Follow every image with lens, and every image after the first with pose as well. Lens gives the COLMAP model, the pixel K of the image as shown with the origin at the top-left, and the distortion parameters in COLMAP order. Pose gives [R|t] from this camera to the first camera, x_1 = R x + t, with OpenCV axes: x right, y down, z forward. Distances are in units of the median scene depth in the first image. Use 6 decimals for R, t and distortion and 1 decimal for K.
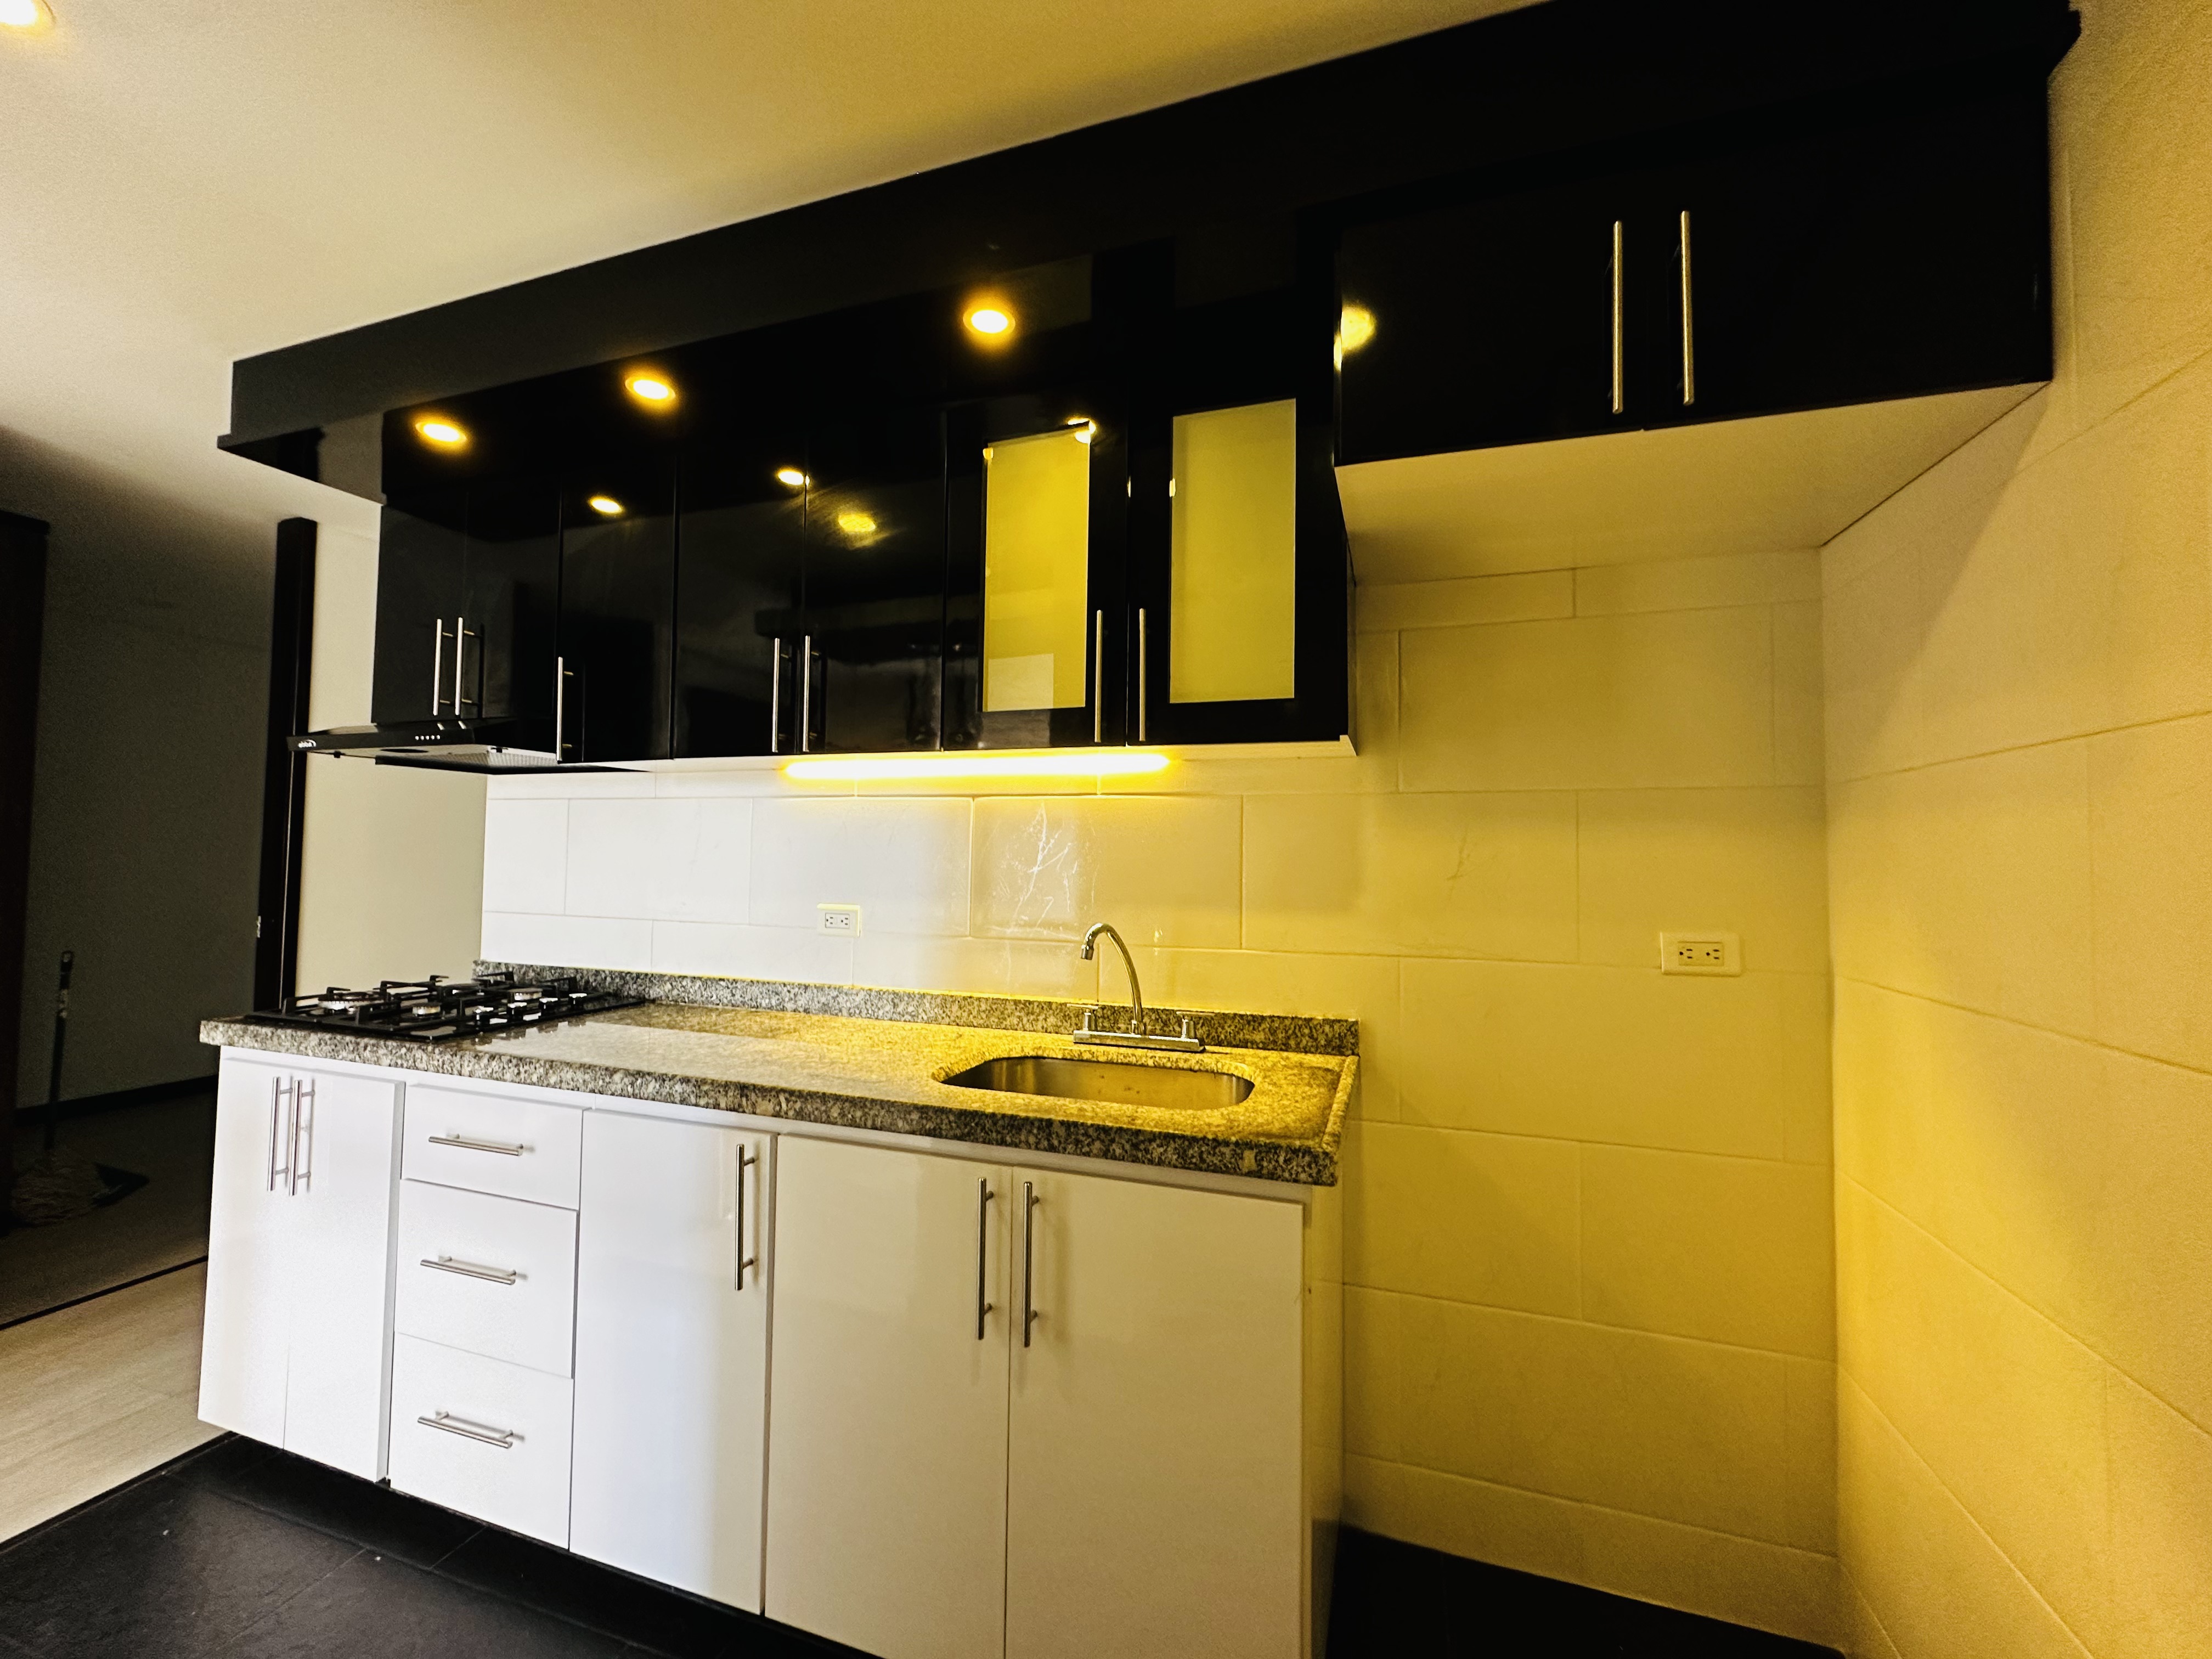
lens RADIAL K [[891.2, 0, 1103.1], [0, 891.2, 824.7], [0, 0, 1]] dist [0.000062, -0.000006]
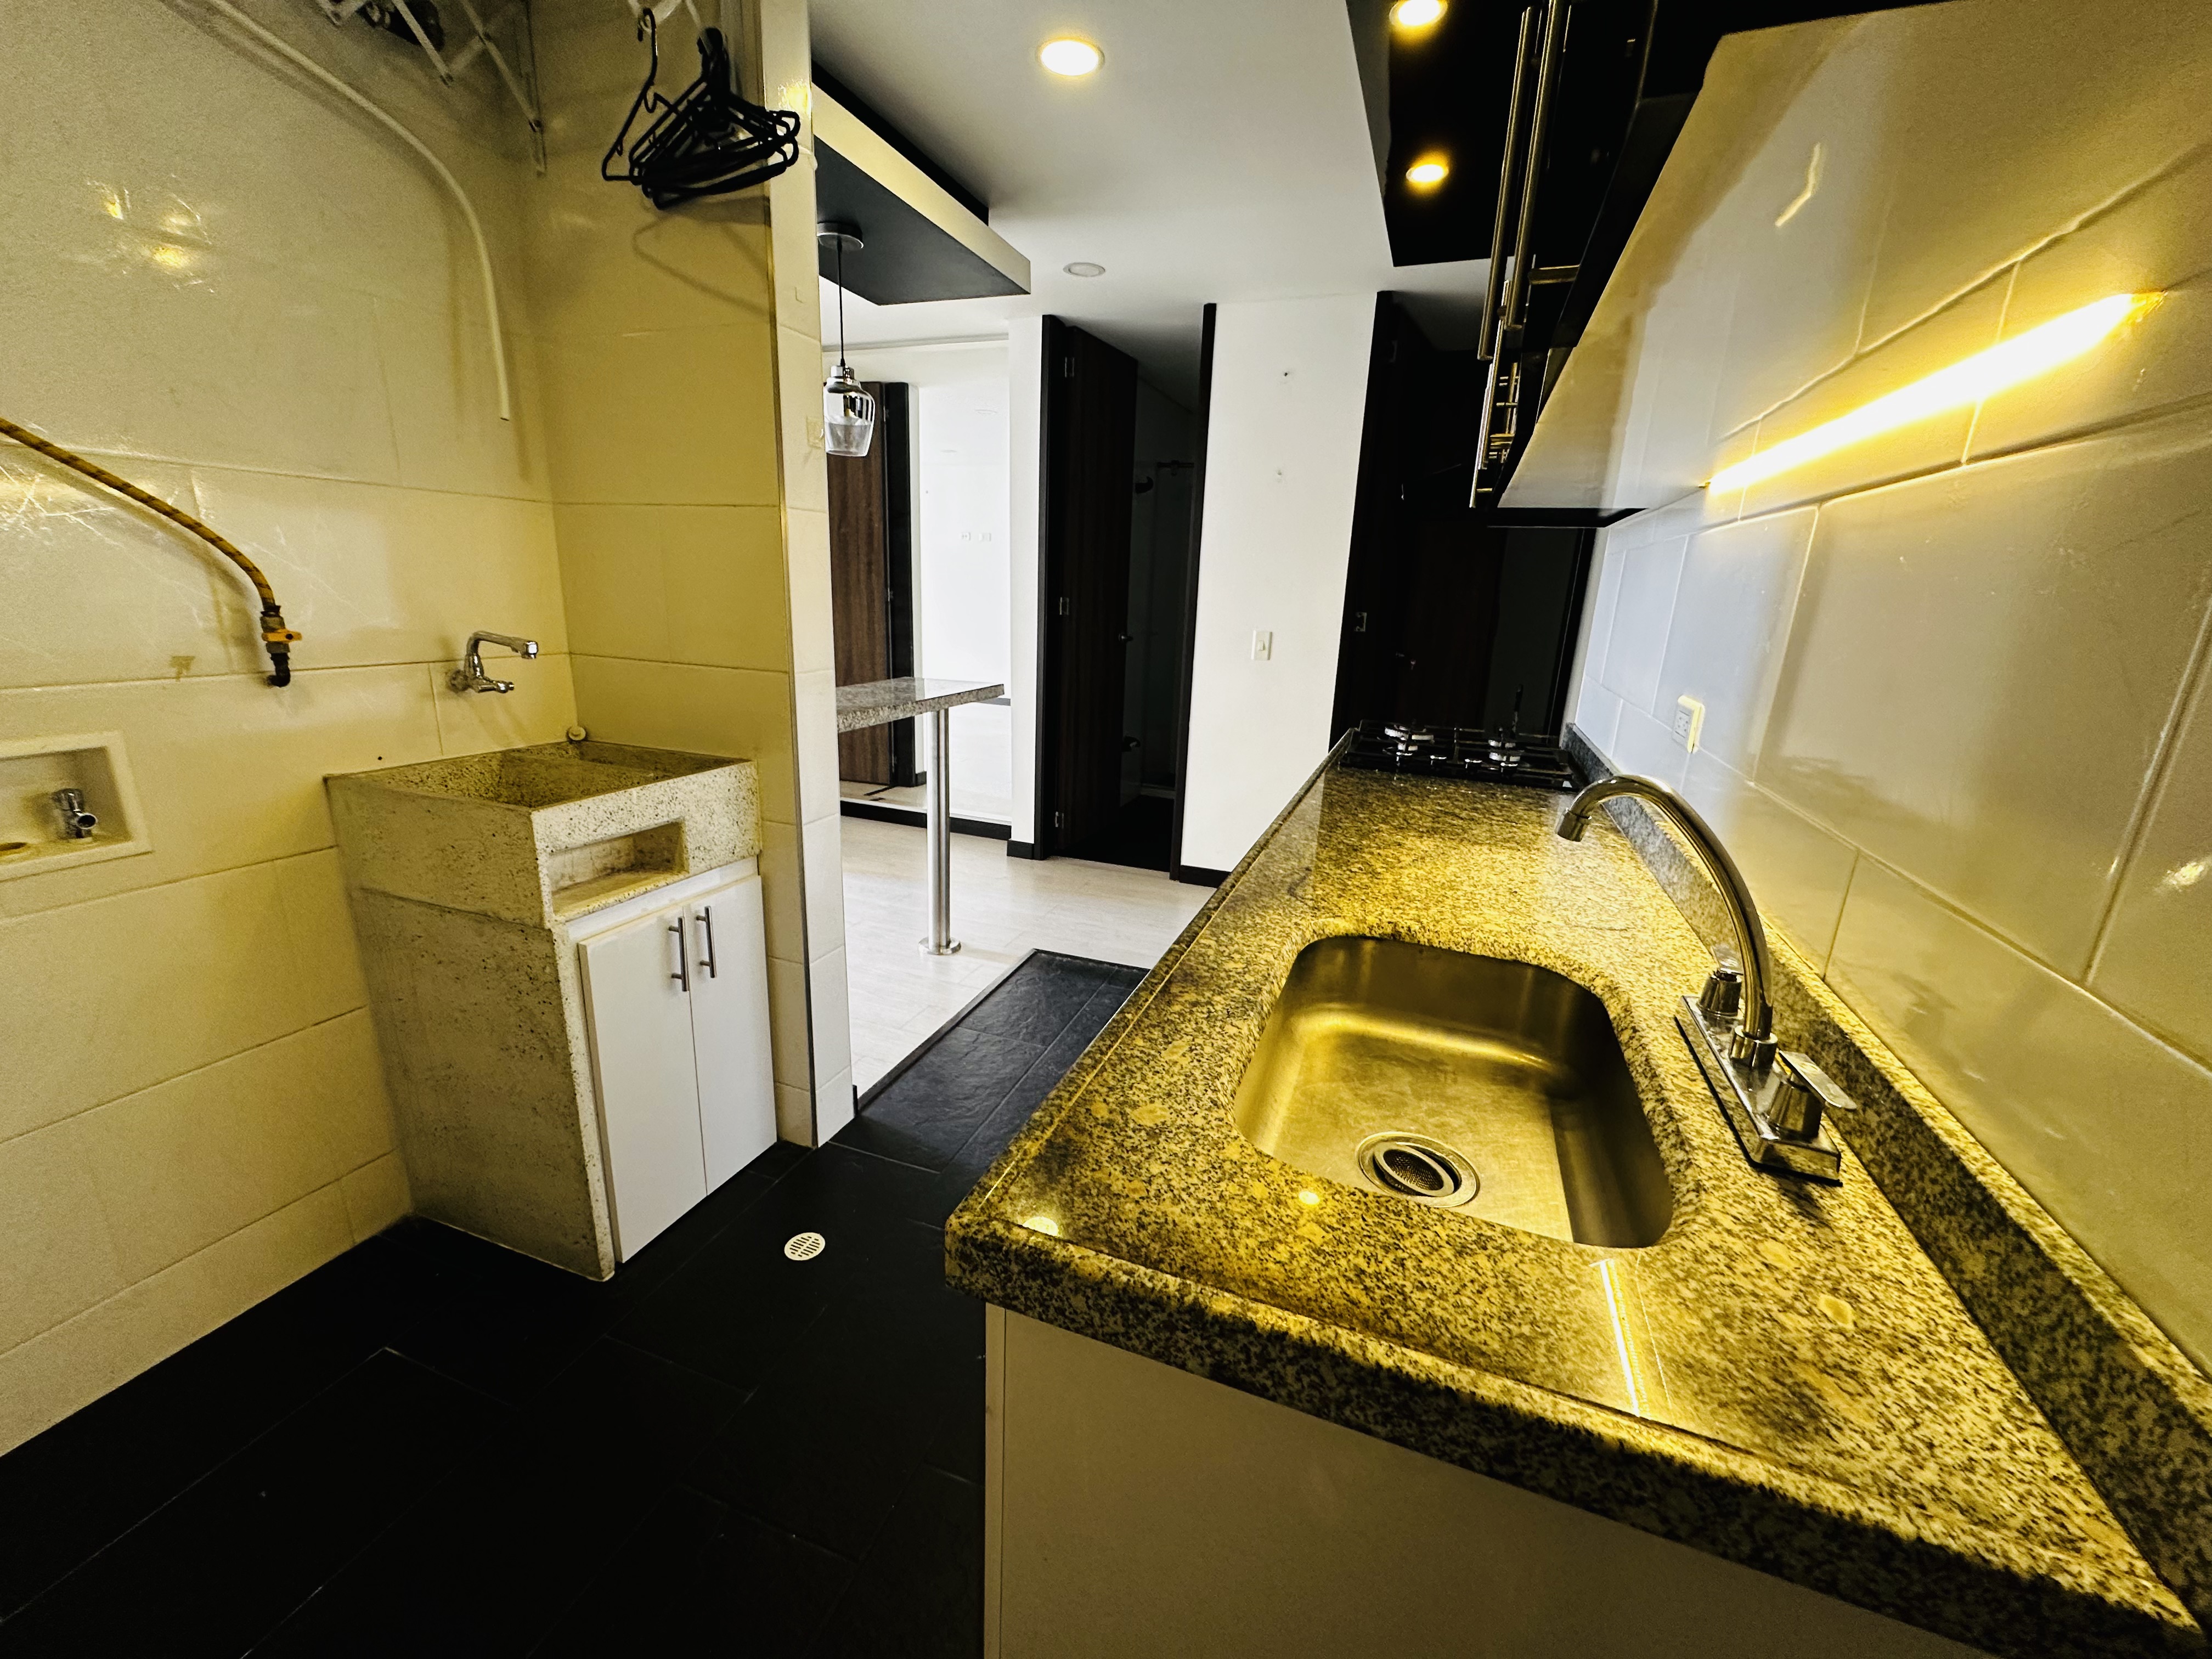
lens RADIAL K [[891.2, 0, 1103.1], [0, 891.2, 824.7], [0, 0, 1]] dist [0.000062, -0.000006]
pose [[-0.035496, 0.248308, -0.968031, 0.590281], [-0.004494, 0.968592, 0.248617, 0.031675], [0.999360, 0.013175, -0.033266, 0.970425]]
